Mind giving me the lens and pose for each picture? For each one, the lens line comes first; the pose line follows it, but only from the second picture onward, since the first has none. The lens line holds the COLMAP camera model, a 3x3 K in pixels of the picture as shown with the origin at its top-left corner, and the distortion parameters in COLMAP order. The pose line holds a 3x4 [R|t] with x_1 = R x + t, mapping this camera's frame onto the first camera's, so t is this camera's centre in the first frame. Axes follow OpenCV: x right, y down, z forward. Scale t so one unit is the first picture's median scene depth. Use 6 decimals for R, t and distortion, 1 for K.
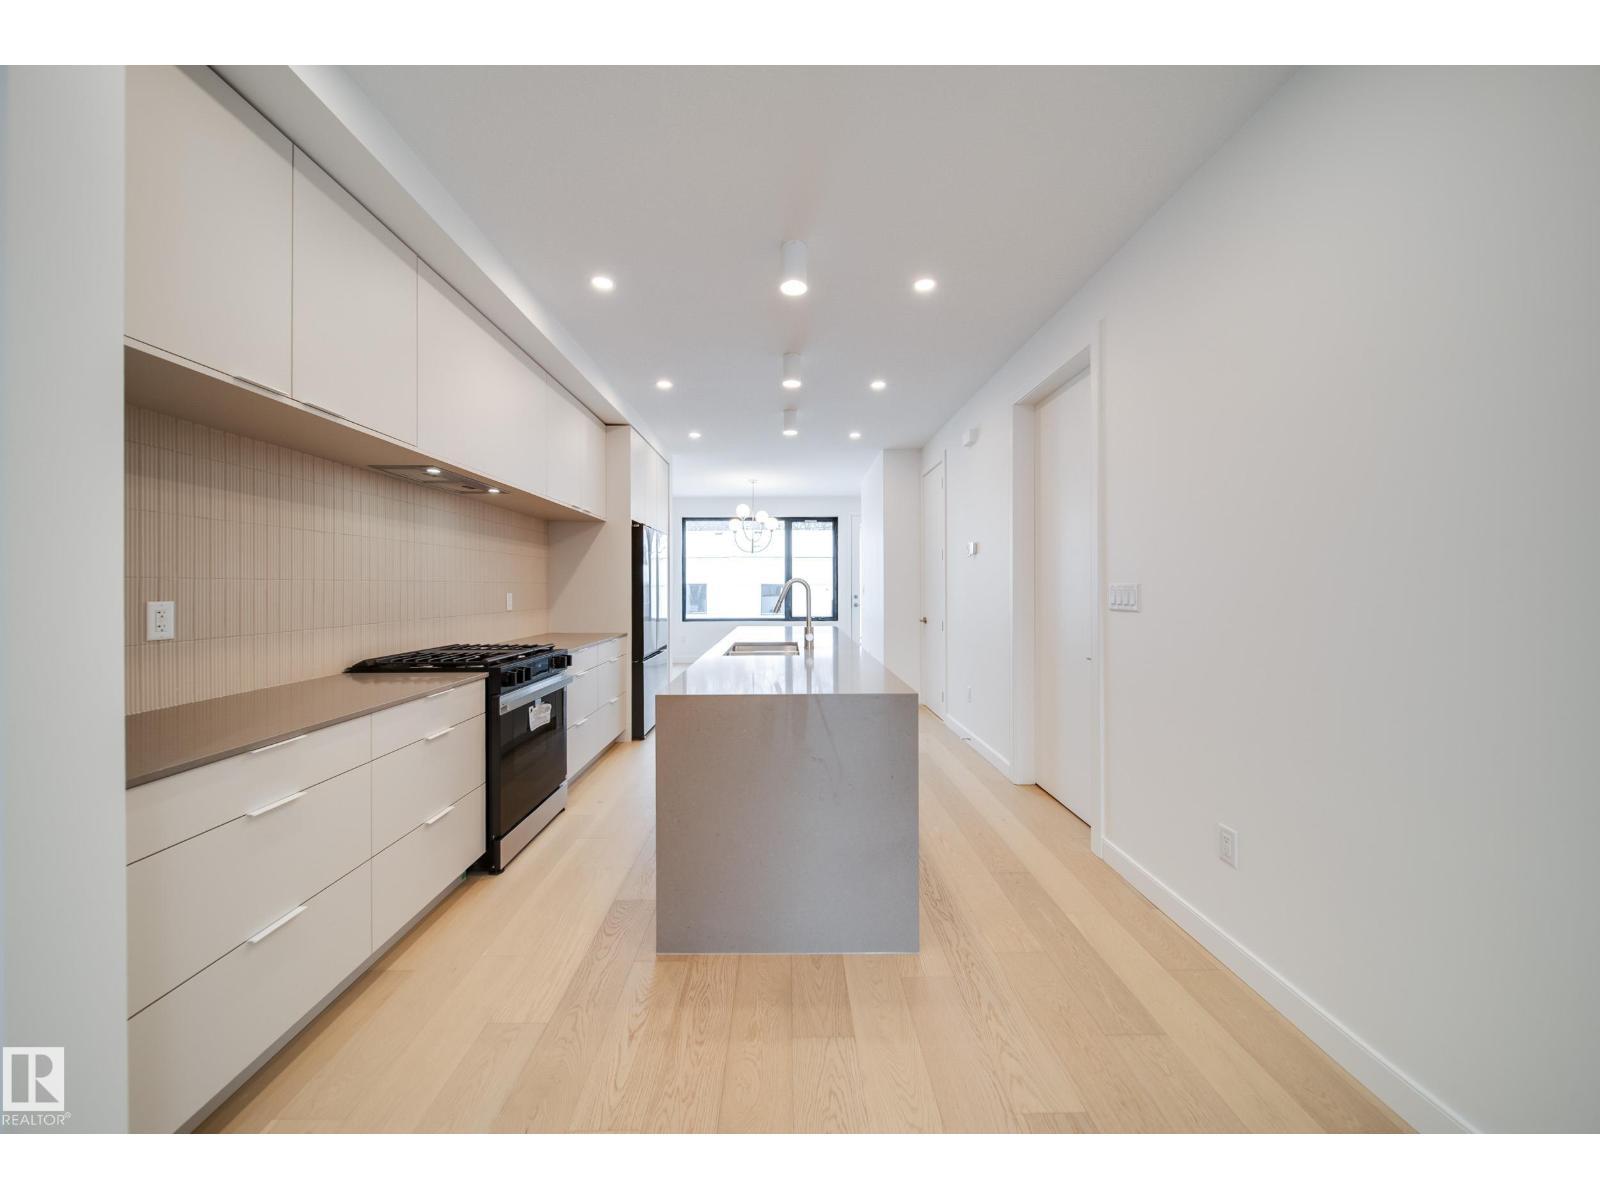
lens RADIAL K [[564.2, 0, 794.0], [0, 564.2, 593.7], [0, 0, 1]] dist [-0.001704, -0.000127]
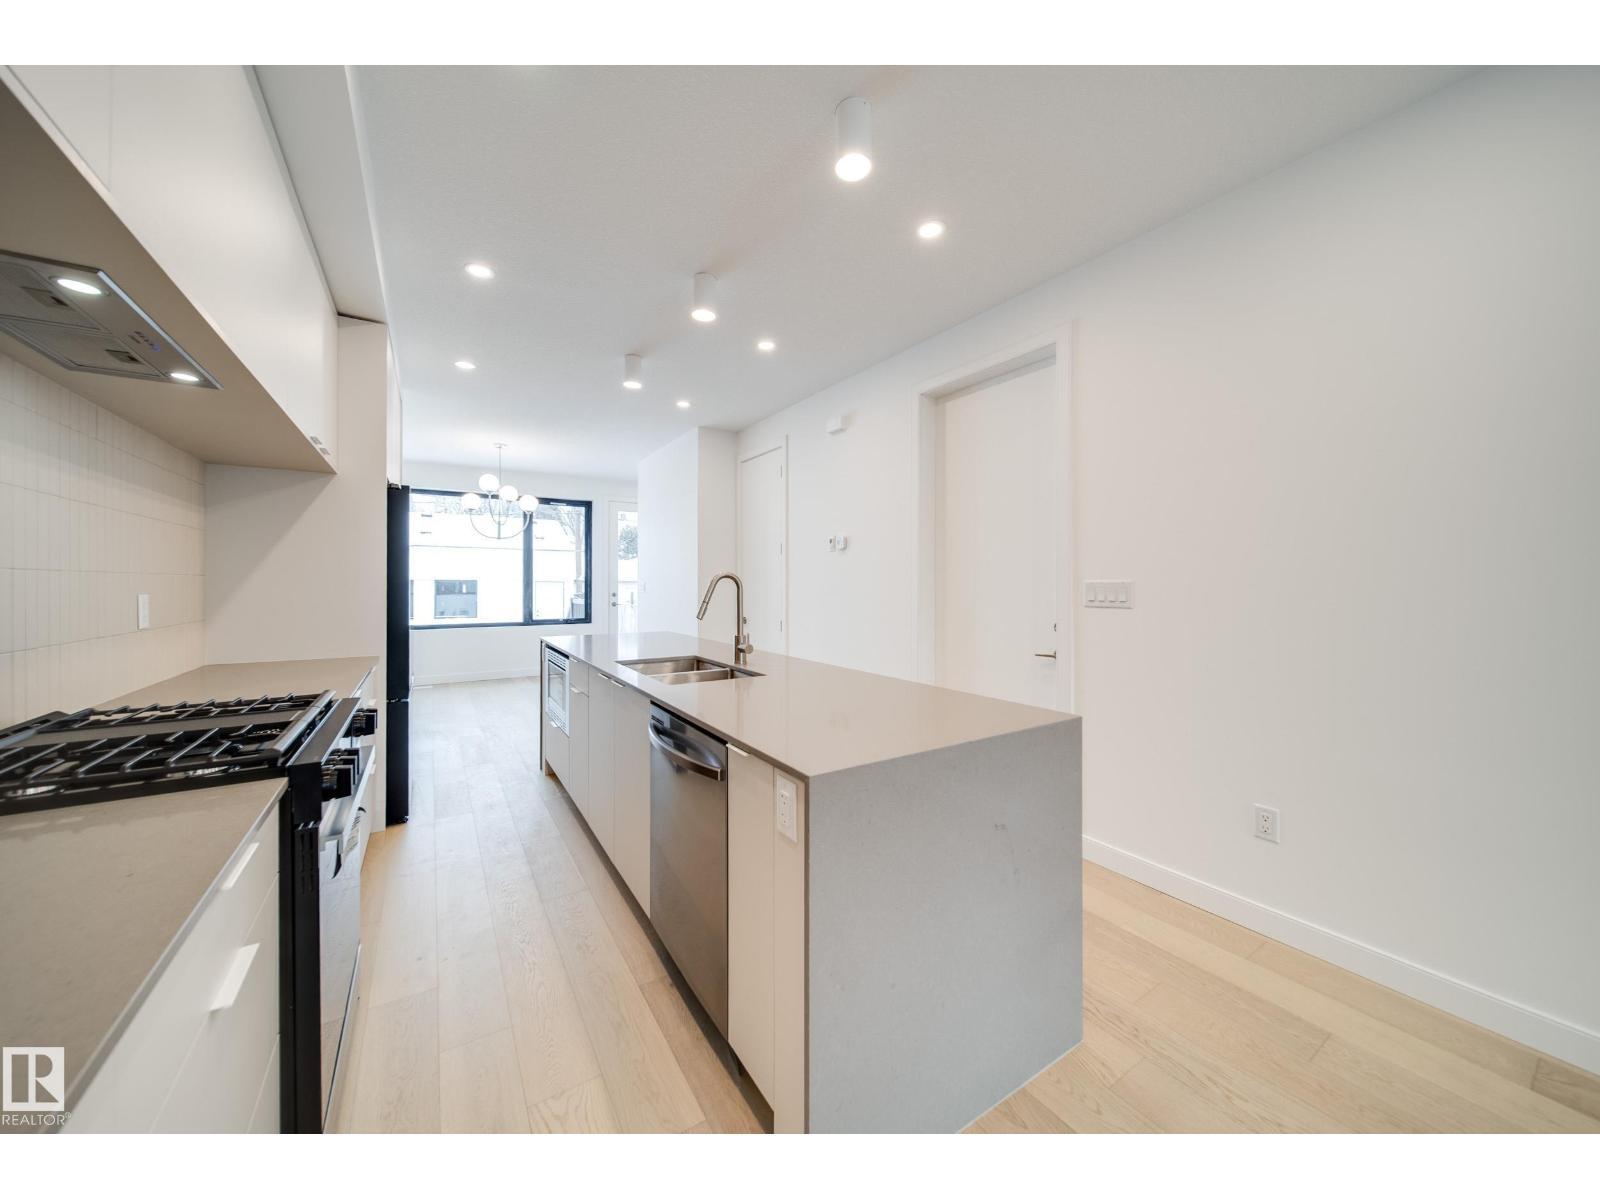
lens RADIAL K [[567.0, 0, 795.1], [0, 567.0, 590.5], [0, 0, 1]] dist [-0.000202, -0.000420]
pose [[0.853160, -0.004391, 0.521631, -0.255223], [0.004493, 0.999989, 0.001069, -0.001868], [-0.521630, 0.001432, 0.853171, 0.246587]]
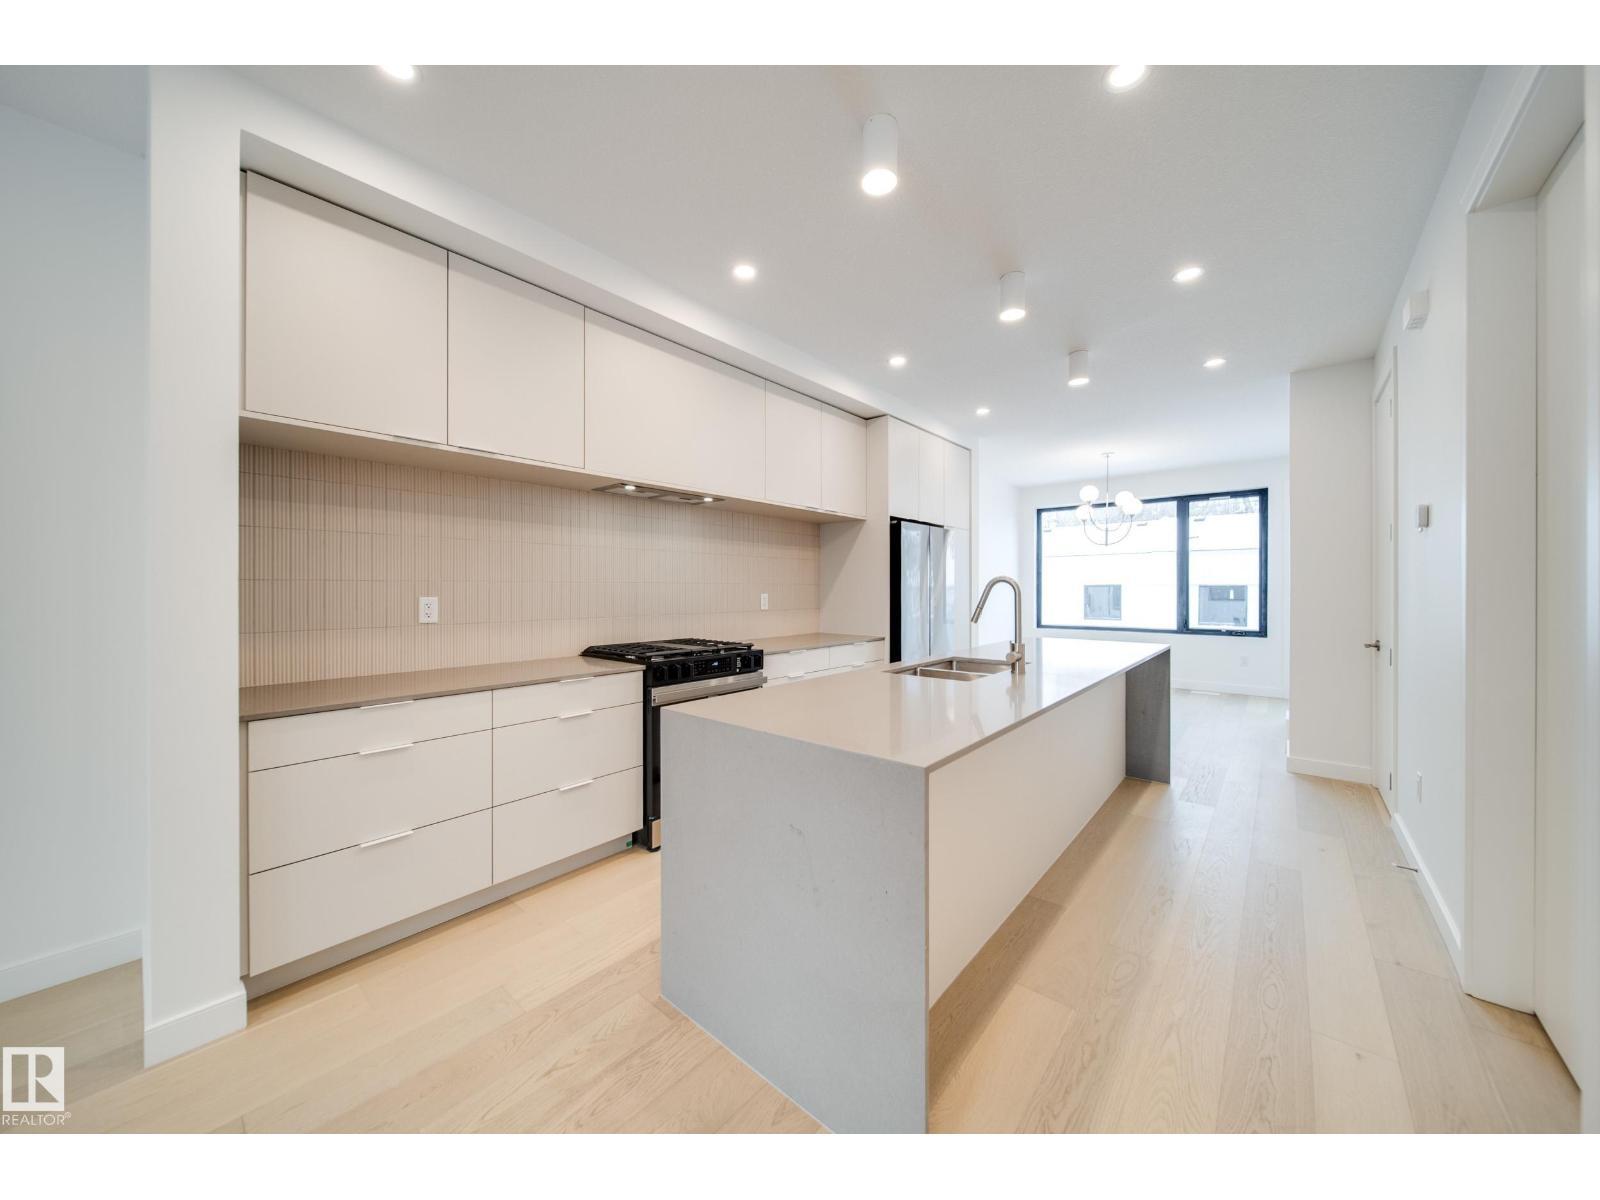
lens RADIAL K [[564.2, 0, 794.0], [0, 564.2, 593.7], [0, 0, 1]] dist [-0.001704, -0.000127]
pose [[0.748910, 0.006639, -0.662639, 0.236961], [-0.008726, 0.999962, 0.000156, -0.001379], [0.662614, 0.005665, 0.748939, 0.217452]]
